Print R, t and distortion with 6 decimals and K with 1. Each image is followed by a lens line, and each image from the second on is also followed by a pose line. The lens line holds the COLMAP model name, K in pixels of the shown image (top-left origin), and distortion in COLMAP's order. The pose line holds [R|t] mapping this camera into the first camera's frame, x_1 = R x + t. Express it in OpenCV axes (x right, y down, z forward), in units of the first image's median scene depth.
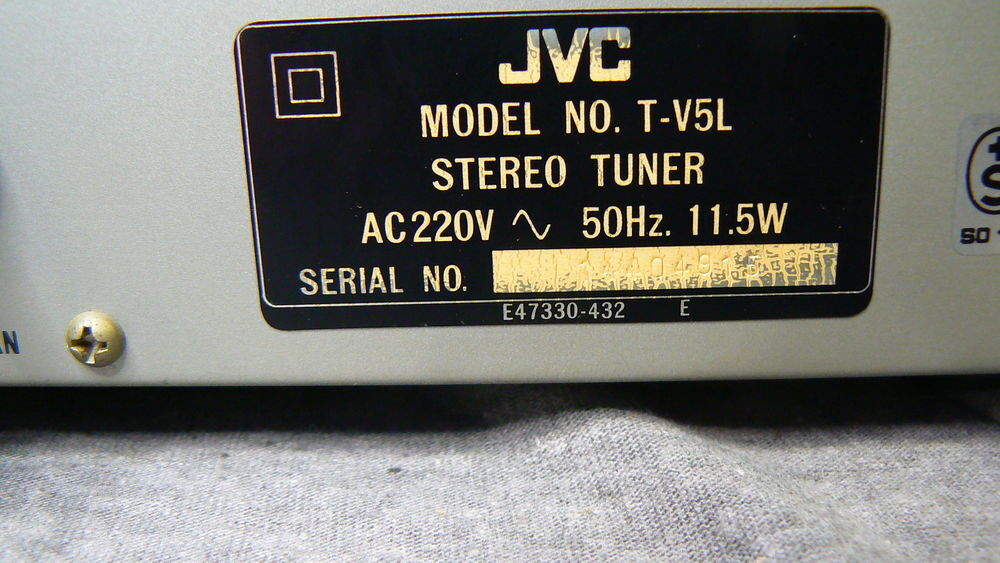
lens RADIAL K [[1077.7, 0, 501.2], [0, 1077.7, 283.0], [0, 0, 1]] dist [-0.144280, 0.000000]
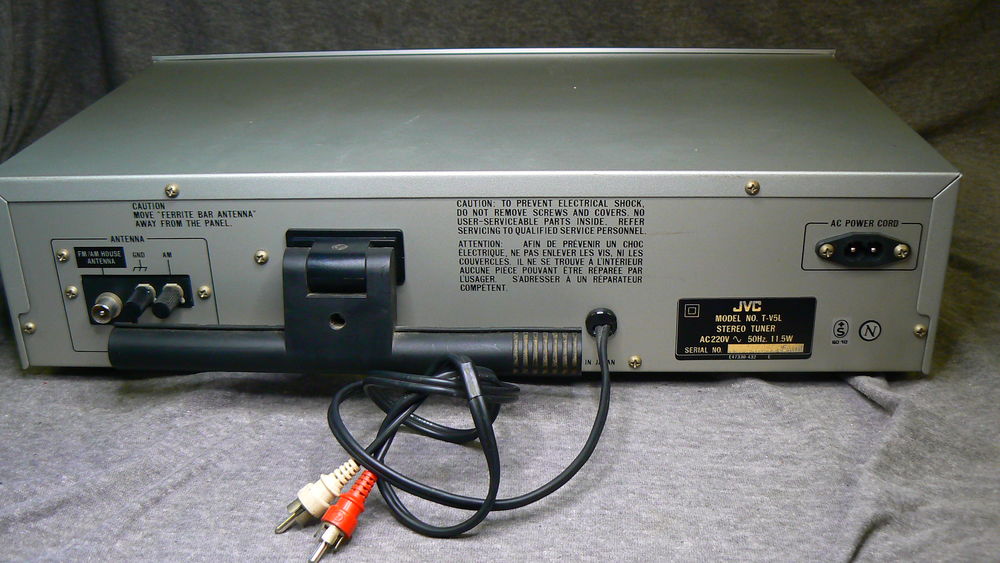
lens RADIAL K [[1077.7, 0, 508.4], [0, 1077.7, 288.0], [0, 0, 1]] dist [-0.144280, 0.000000]
pose [[0.999483, 0.017314, -0.027097, -0.829837], [-0.014882, 0.996055, 0.087485, -0.658676], [0.028505, -0.087037, 0.995797, -3.567723]]
